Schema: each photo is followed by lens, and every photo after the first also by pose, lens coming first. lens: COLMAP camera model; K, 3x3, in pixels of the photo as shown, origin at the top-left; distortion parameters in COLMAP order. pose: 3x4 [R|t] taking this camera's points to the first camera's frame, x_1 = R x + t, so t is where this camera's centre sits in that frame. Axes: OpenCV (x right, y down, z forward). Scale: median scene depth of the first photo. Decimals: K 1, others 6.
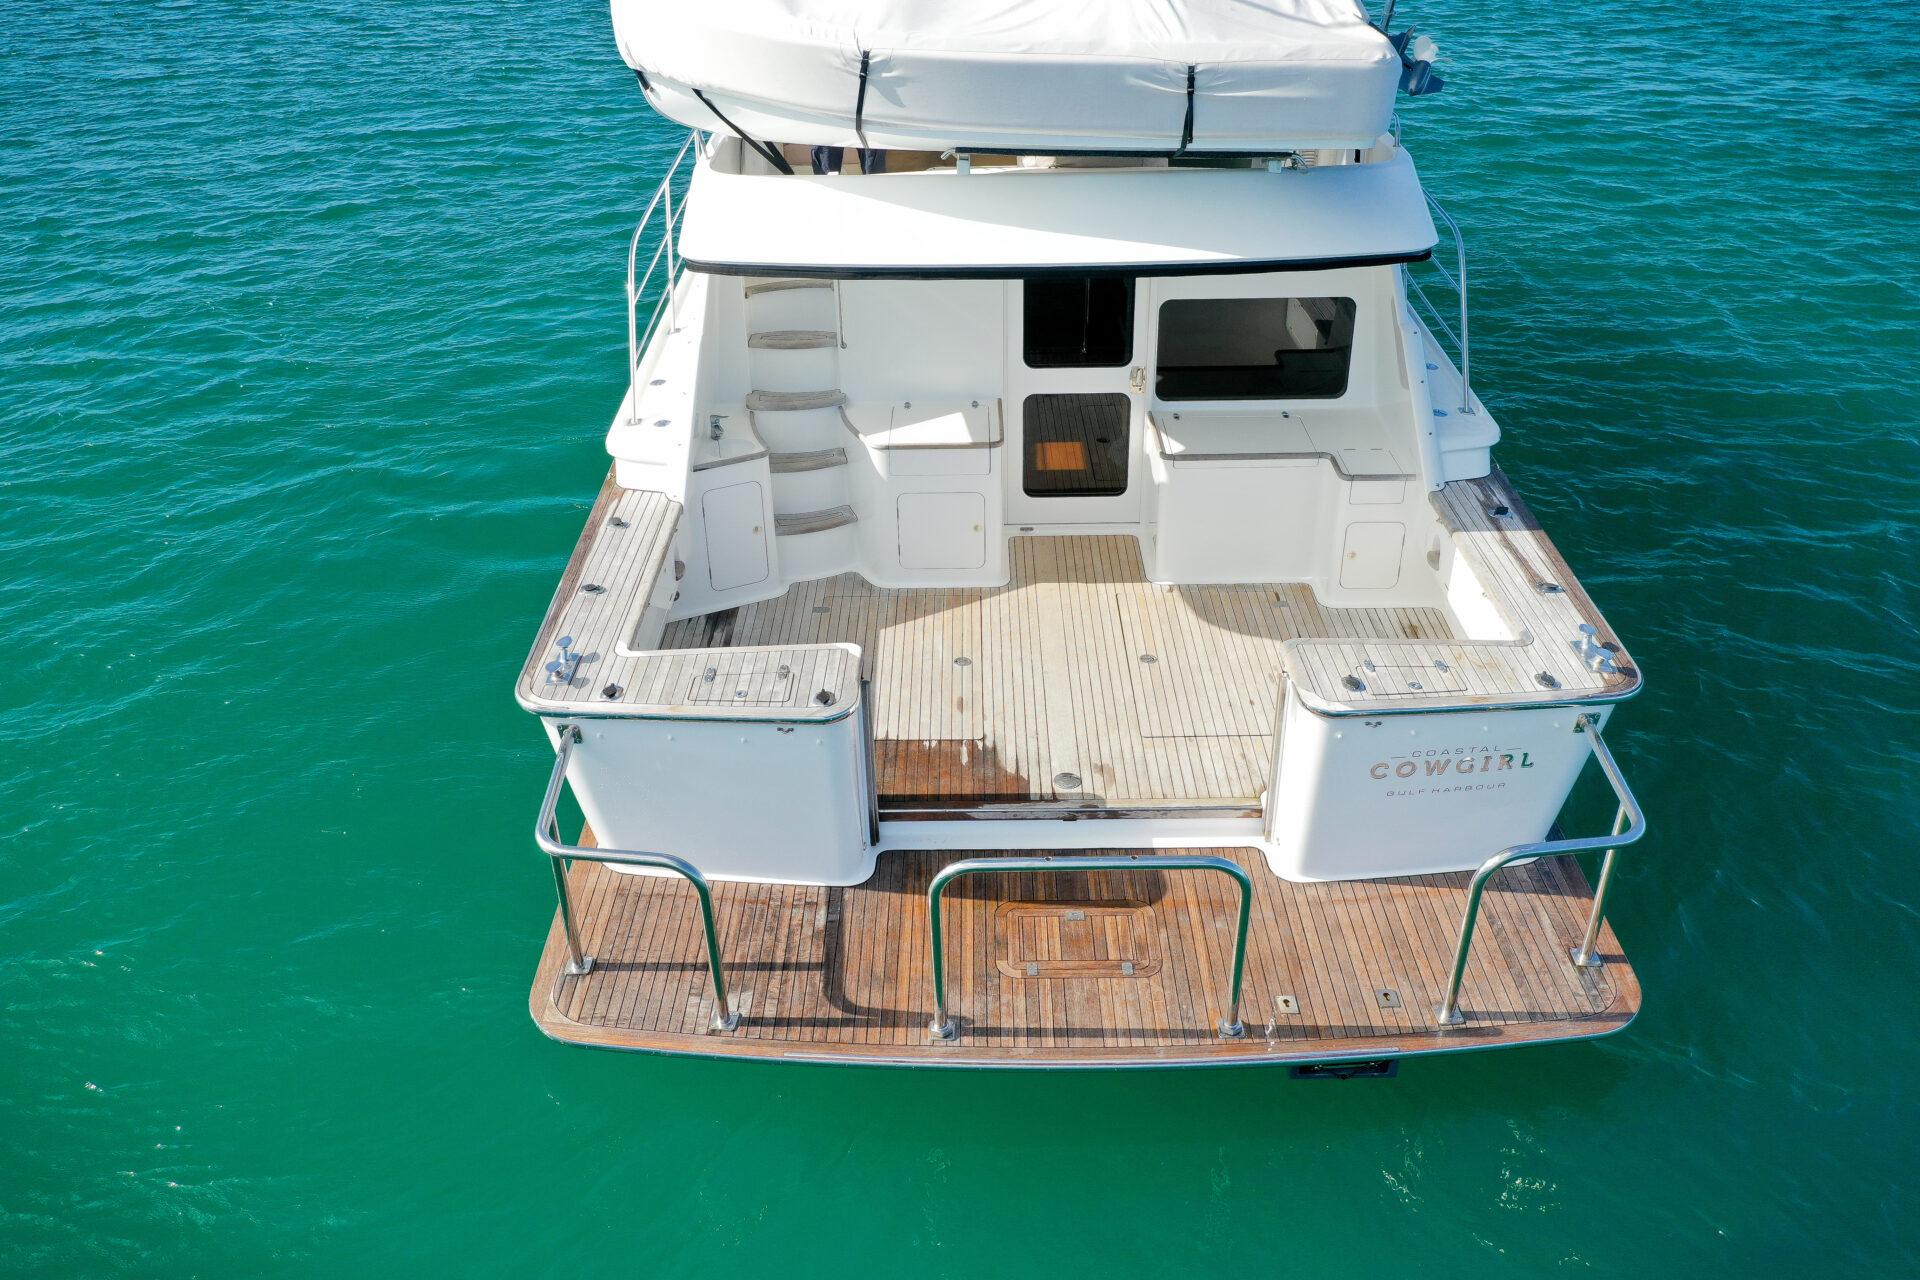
lens RADIAL K [[1443.4, 0, 960.9], [0, 1443.4, 606.4], [0, 0, 1]] dist [-0.004228, -0.000748]
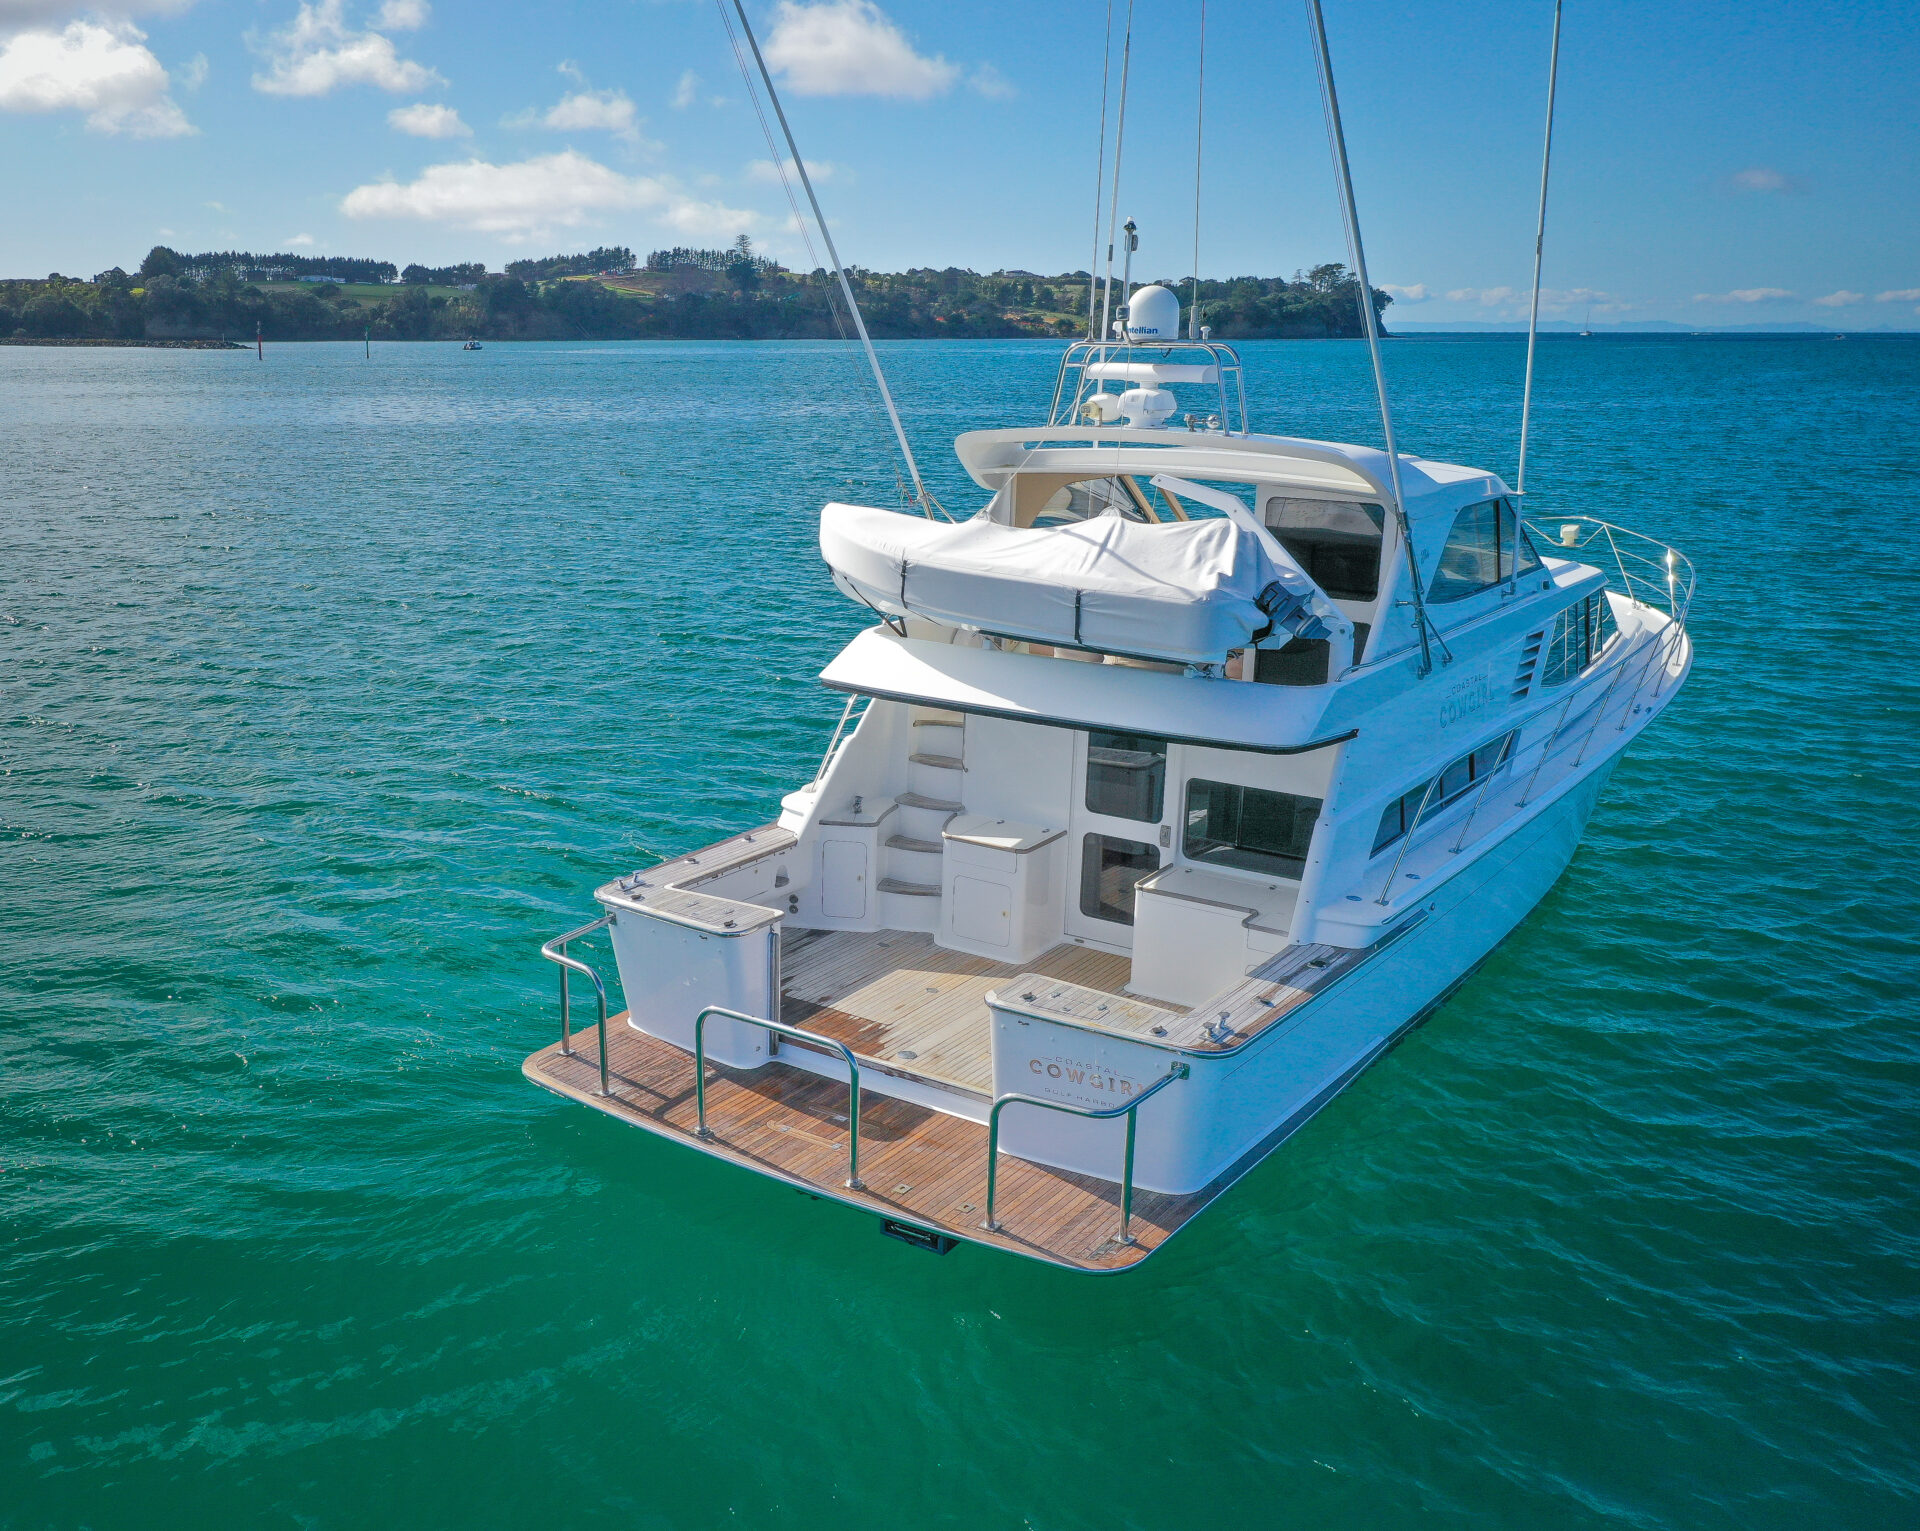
lens RADIAL K [[1782.9, 0, 960.0], [0, 1782.9, 765.5], [0, 0, 1]] dist [0.002694, 0.000592]
pose [[0.838930, 0.159557, -0.520324, 0.797448], [-0.300295, 0.933059, -0.198049, 0.152401], [0.453893, 0.322400, 0.830686, -0.410504]]
